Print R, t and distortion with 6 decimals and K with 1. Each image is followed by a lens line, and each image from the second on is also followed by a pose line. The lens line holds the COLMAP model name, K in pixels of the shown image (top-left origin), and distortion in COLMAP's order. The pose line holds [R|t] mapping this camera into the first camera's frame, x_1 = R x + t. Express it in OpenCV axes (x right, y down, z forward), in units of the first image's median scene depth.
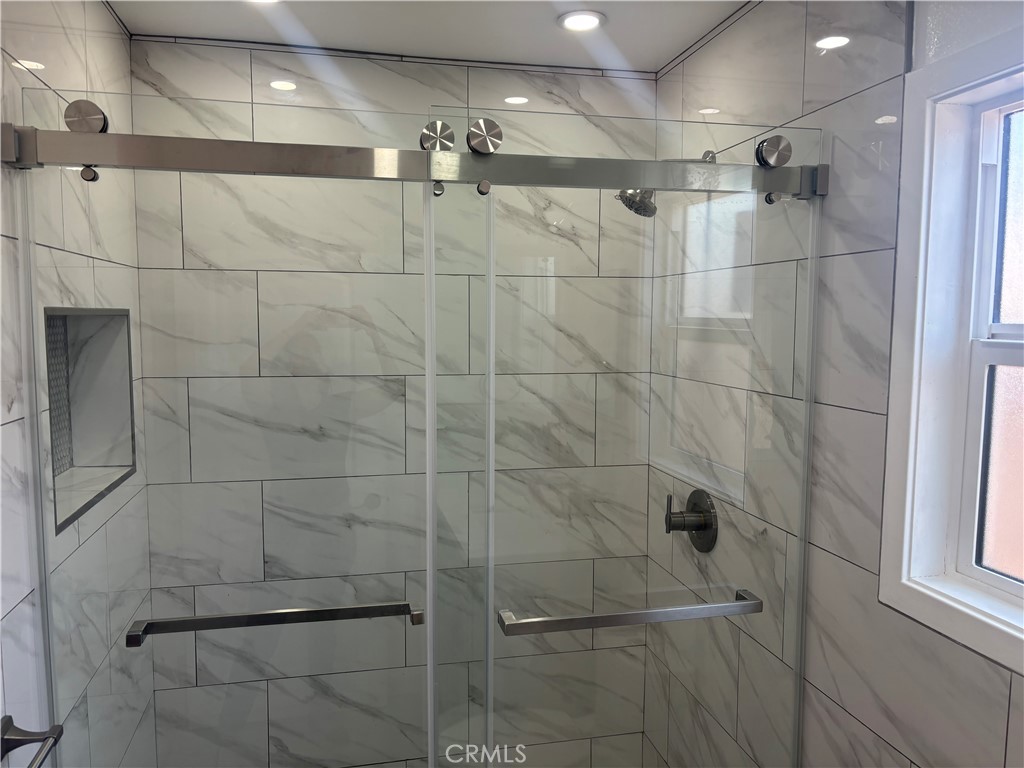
lens RADIAL K [[775.5, 0, 517.7], [0, 775.5, 392.0], [0, 0, 1]] dist [0.053272, -0.060564]
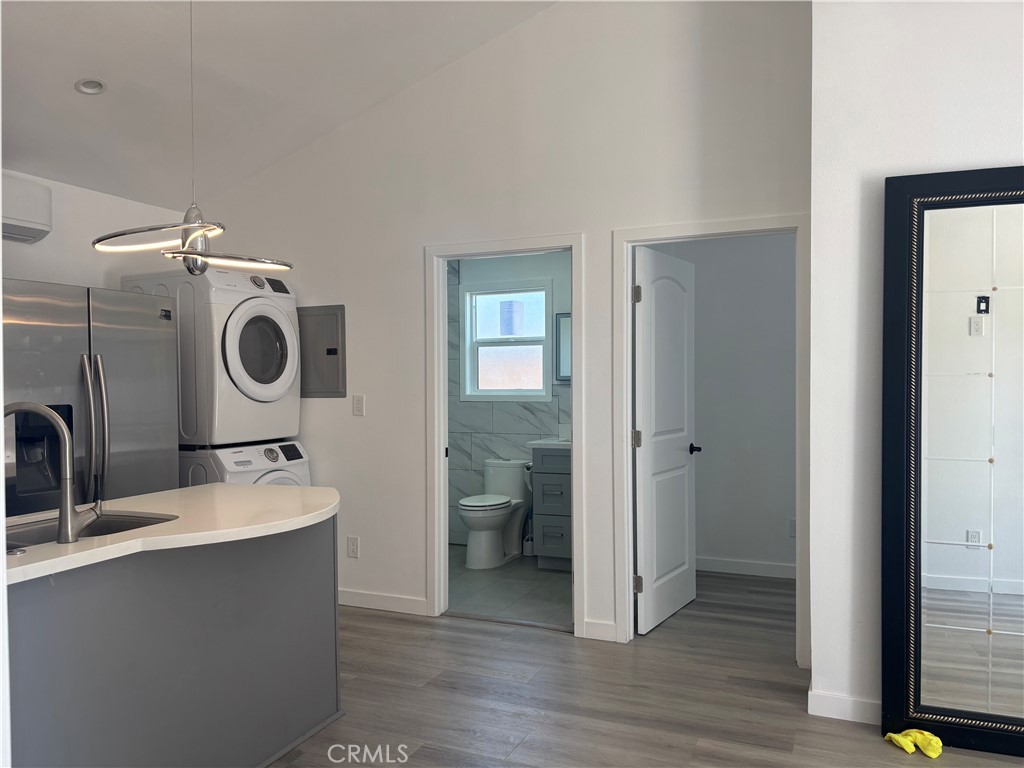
lens RADIAL K [[775.5, 0, 510.1], [0, 775.5, 386.5], [0, 0, 1]] dist [0.053272, -0.060564]
pose [[0.608385, -0.016162, 0.793477, -2.548828], [0.085710, 0.995283, -0.045445, 0.365833], [-0.789000, 0.095657, 0.606901, -1.689984]]
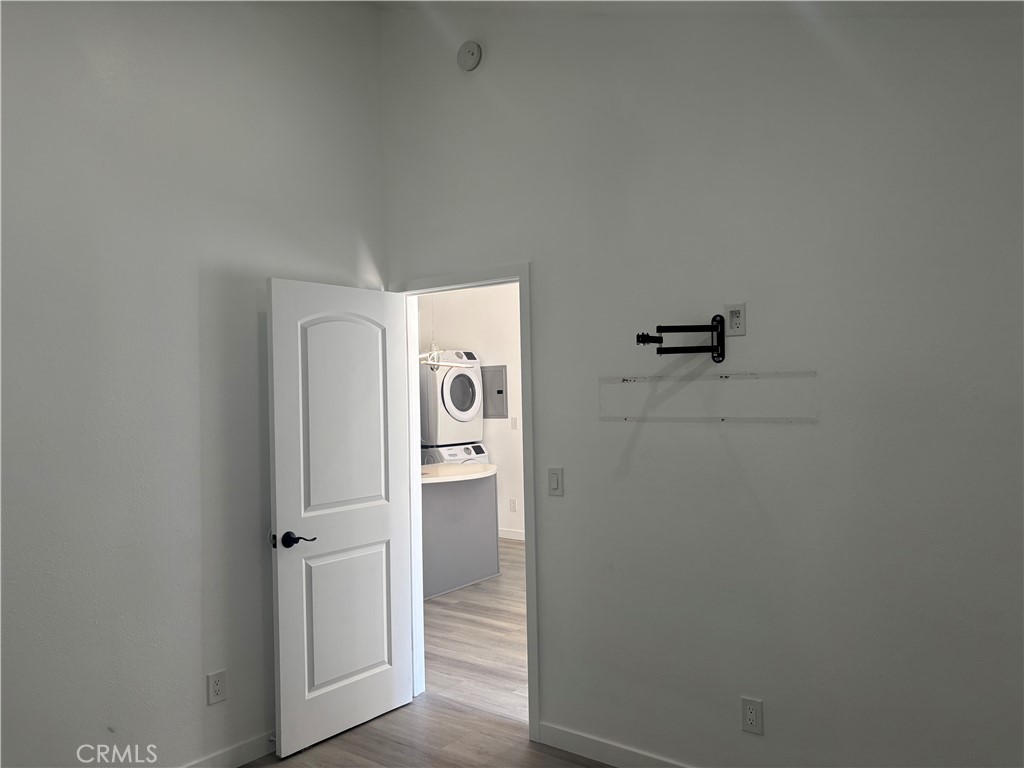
lens RADIAL K [[775.5, 0, 514.4], [0, 775.5, 375.4], [0, 0, 1]] dist [0.053272, -0.060564]
pose [[0.779941, -0.012616, 0.625725, -3.749996], [0.084938, 0.992680, -0.085858, 0.381017], [-0.620062, 0.120112, 0.775304, -3.427106]]
